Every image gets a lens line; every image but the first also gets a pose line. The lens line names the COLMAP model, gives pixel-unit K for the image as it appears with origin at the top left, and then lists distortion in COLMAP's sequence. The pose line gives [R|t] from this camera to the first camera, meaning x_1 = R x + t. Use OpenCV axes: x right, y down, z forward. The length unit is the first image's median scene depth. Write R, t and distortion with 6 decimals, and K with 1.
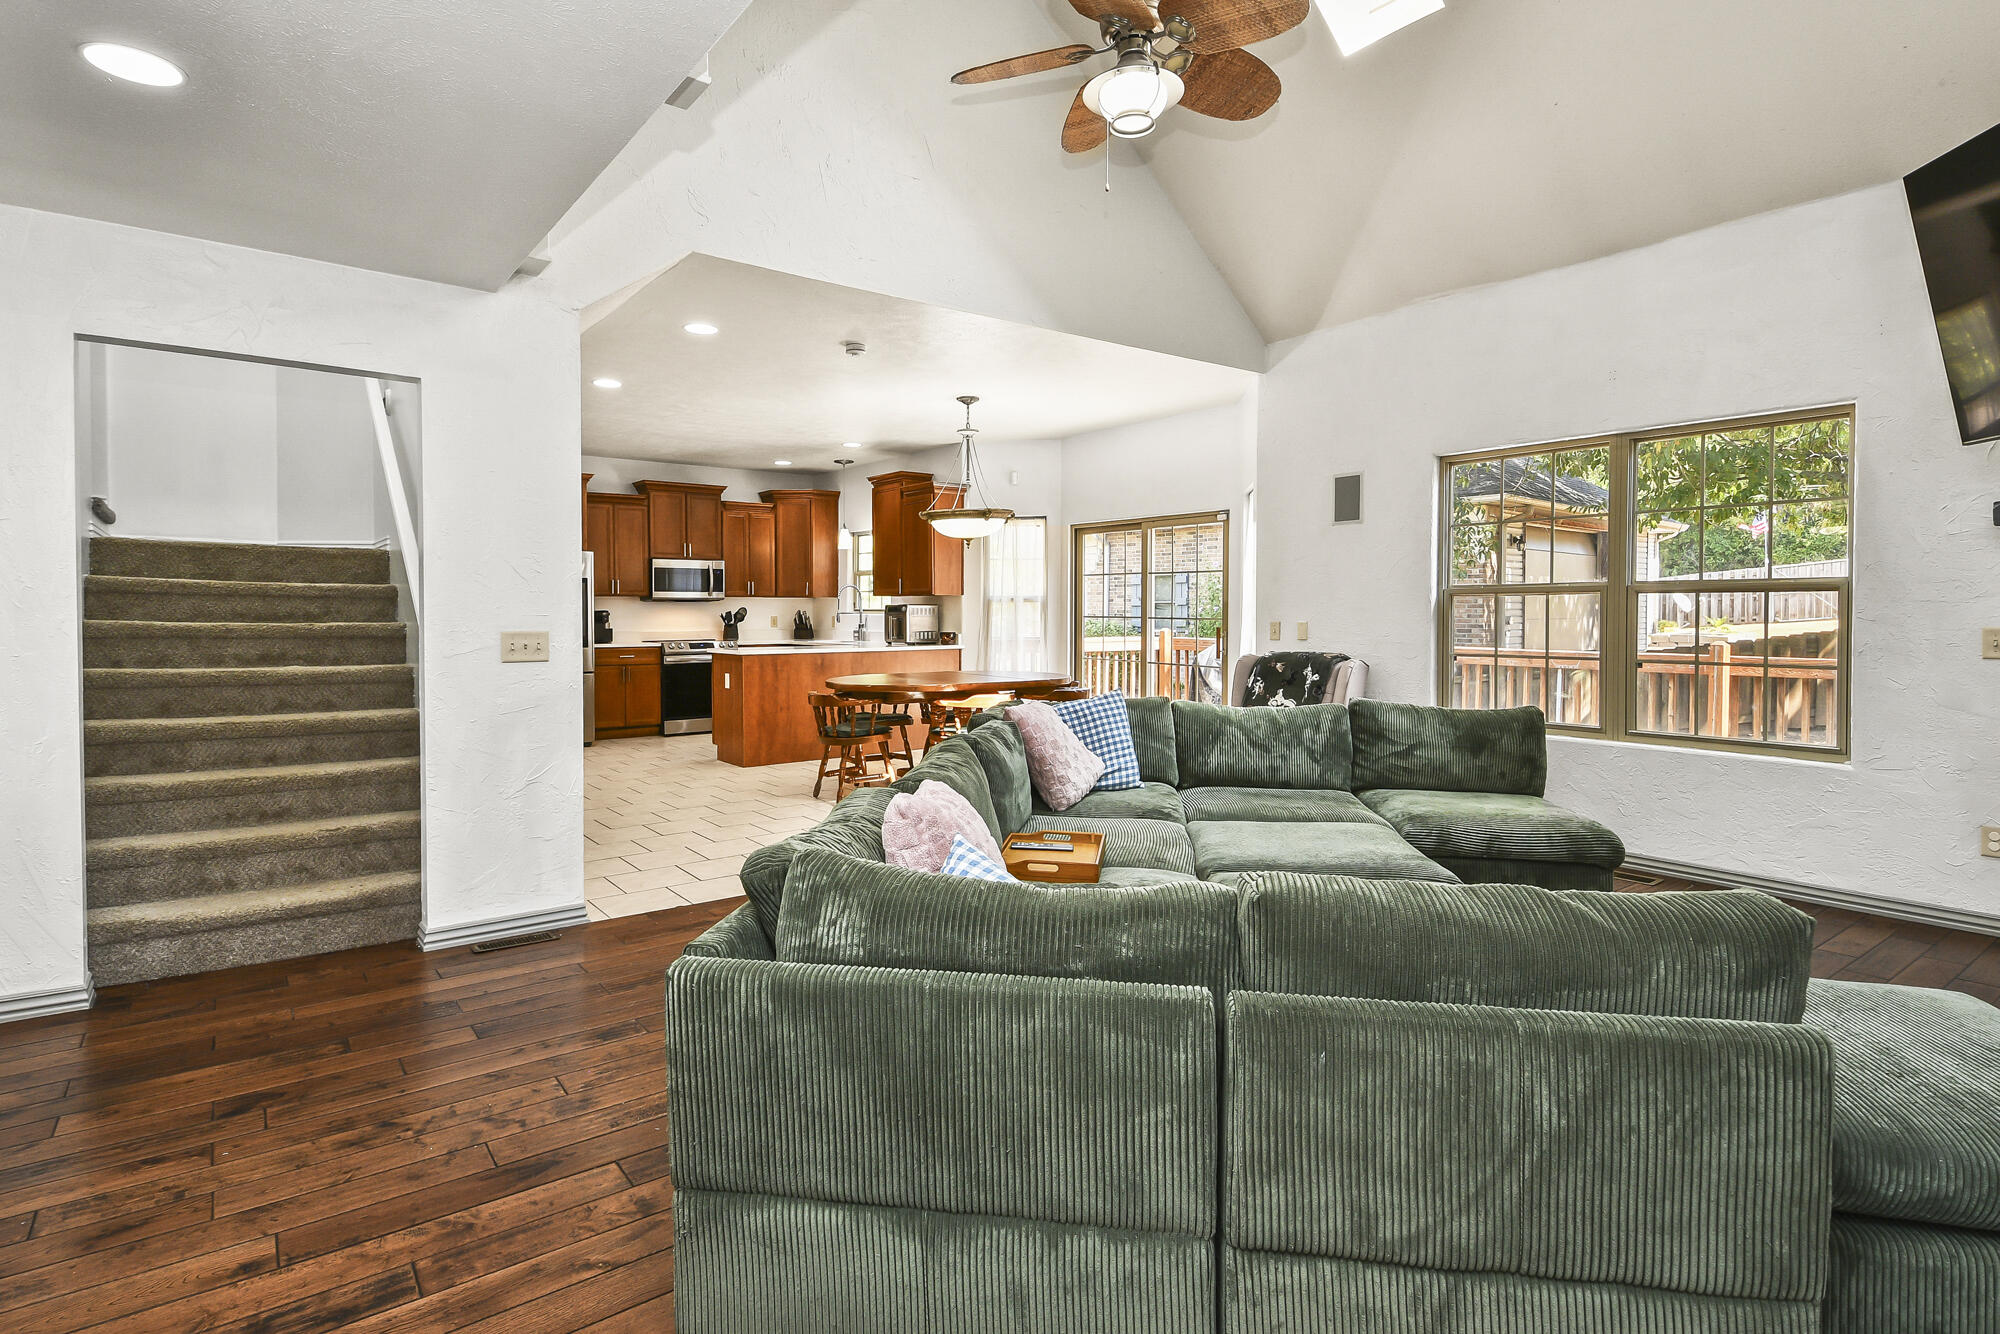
lens RADIAL K [[1002.8, 0, 946.3], [0, 1002.8, 630.2], [0, 0, 1]] dist [0.018807, -0.000050]
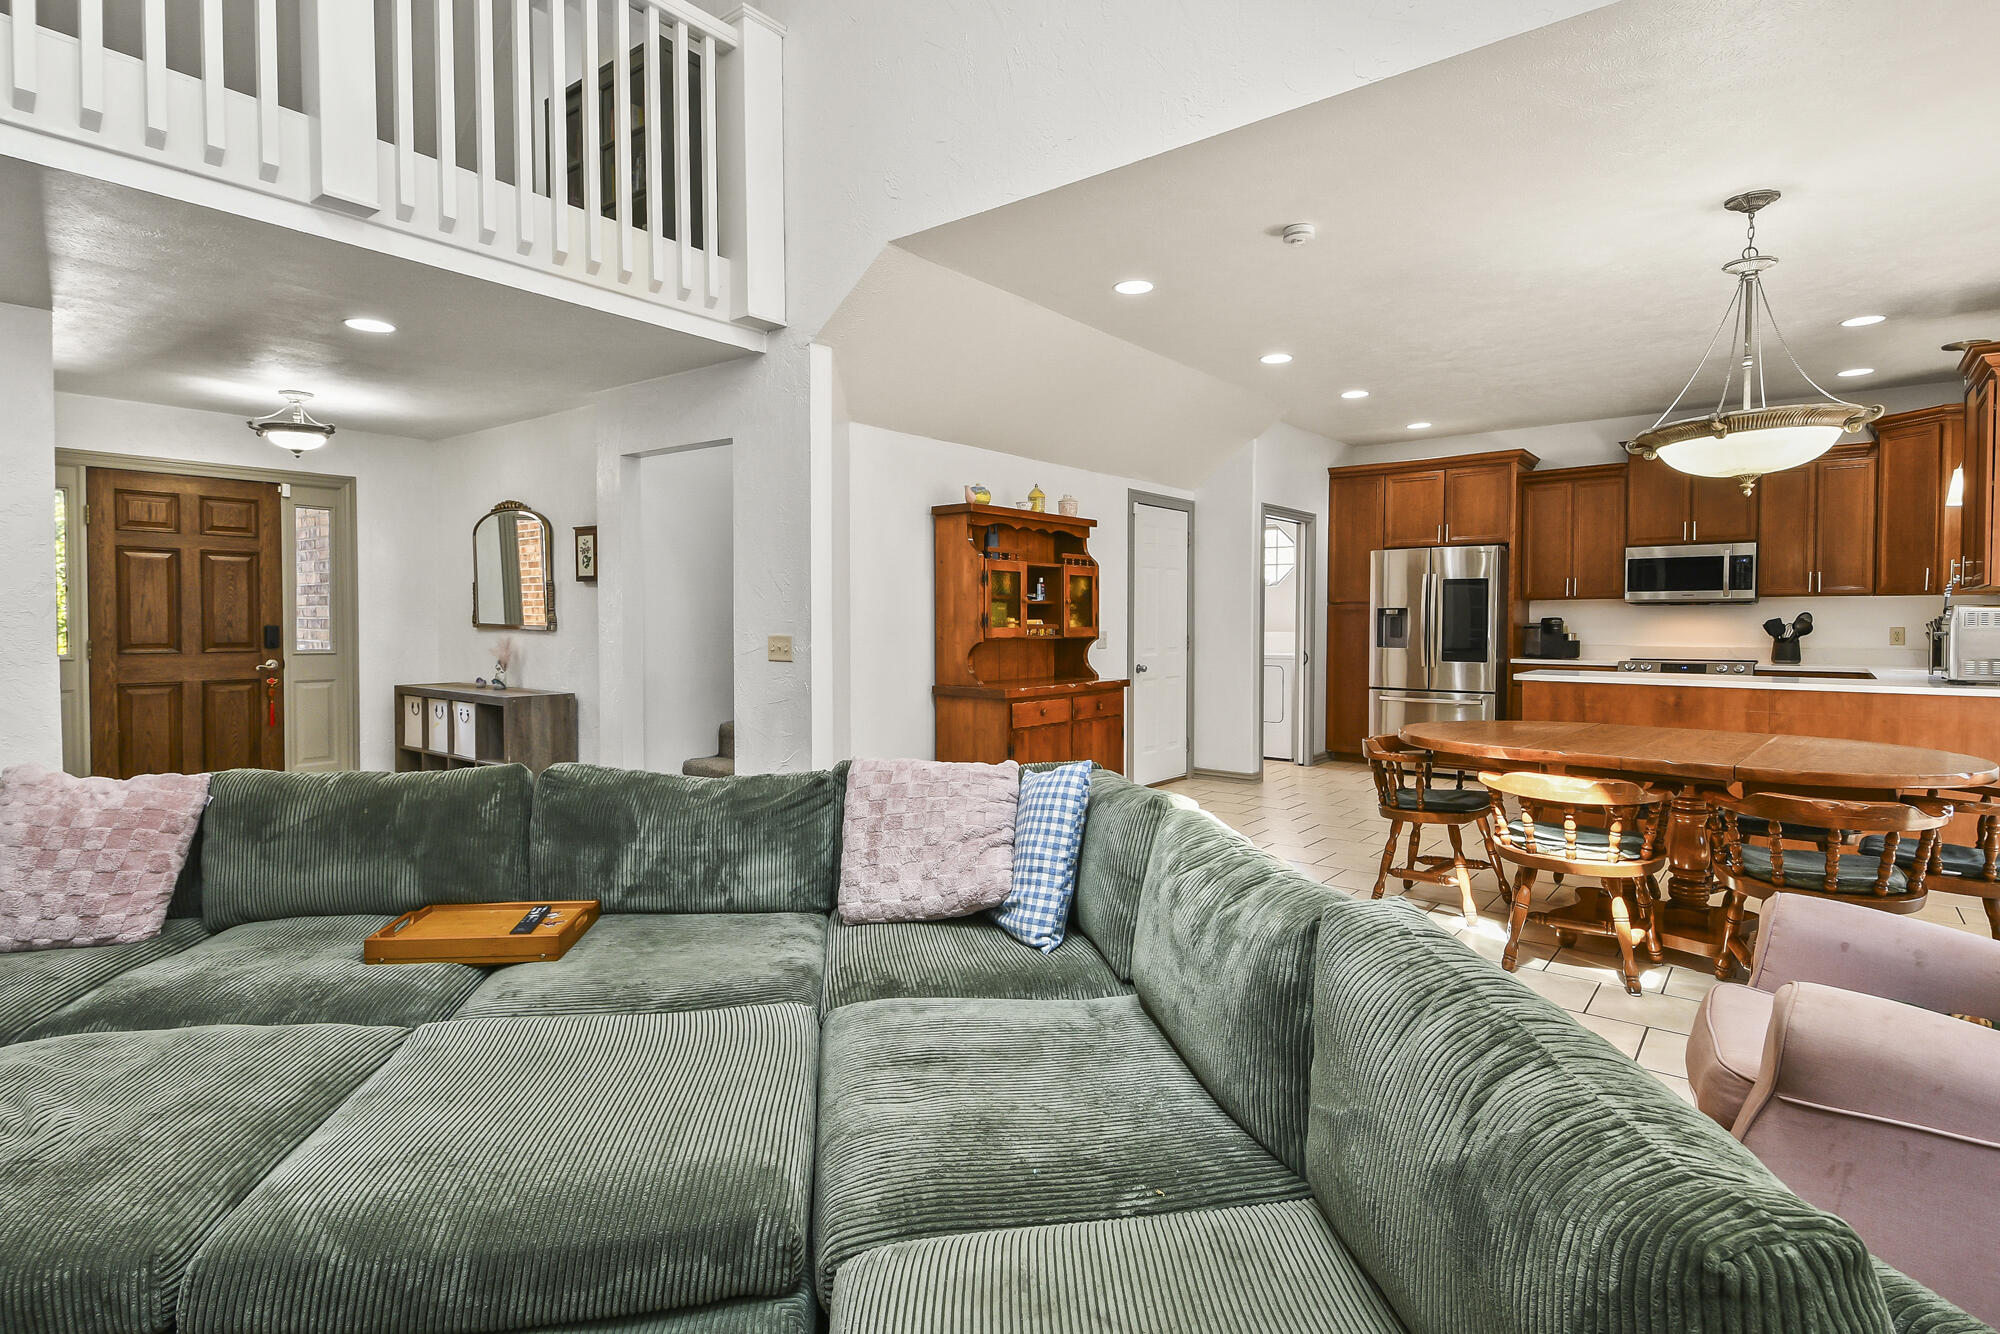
lens RADIAL K [[998.0, 0, 973.2], [0, 998.0, 642.6], [0, 0, 1]] dist [0.016657, -0.001714]
pose [[0.279382, 0.024866, -0.959858, 0.321254], [-0.019477, 0.999606, 0.020226, -0.007595], [0.959982, 0.013045, 0.279756, 0.379495]]
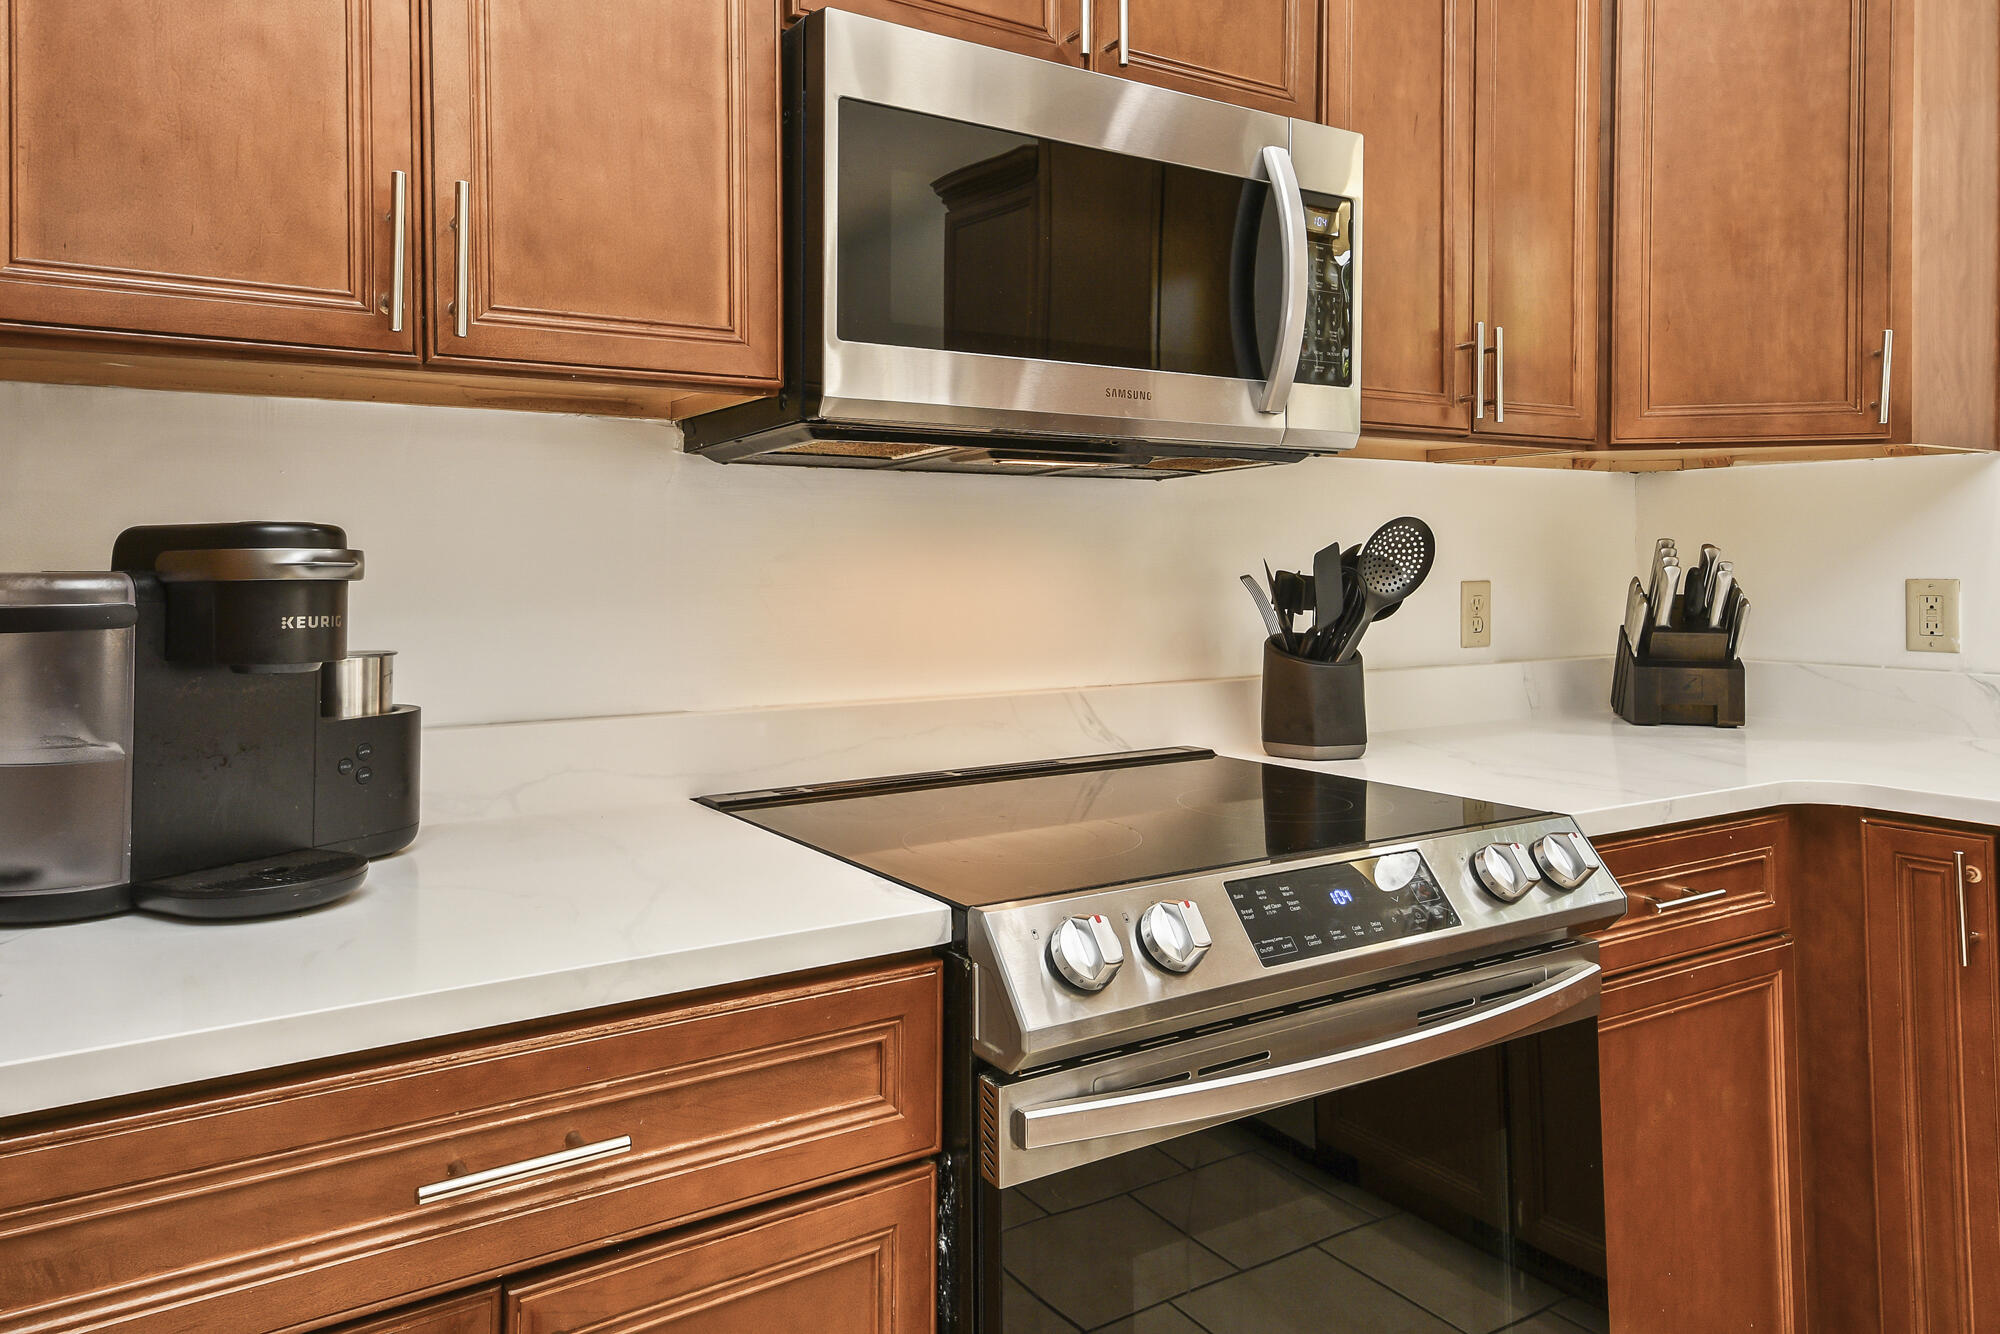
lens RADIAL K [[1336.6, 0, 961.0], [0, 1336.6, 549.5], [0, 0, 1]] dist [0.047406, -0.000910]
pose [[0.997975, 0.000266, -0.063609, -0.307305], [-0.002391, 0.999441, -0.033341, -0.014927], [0.063565, 0.033425, 0.997418, 0.987653]]
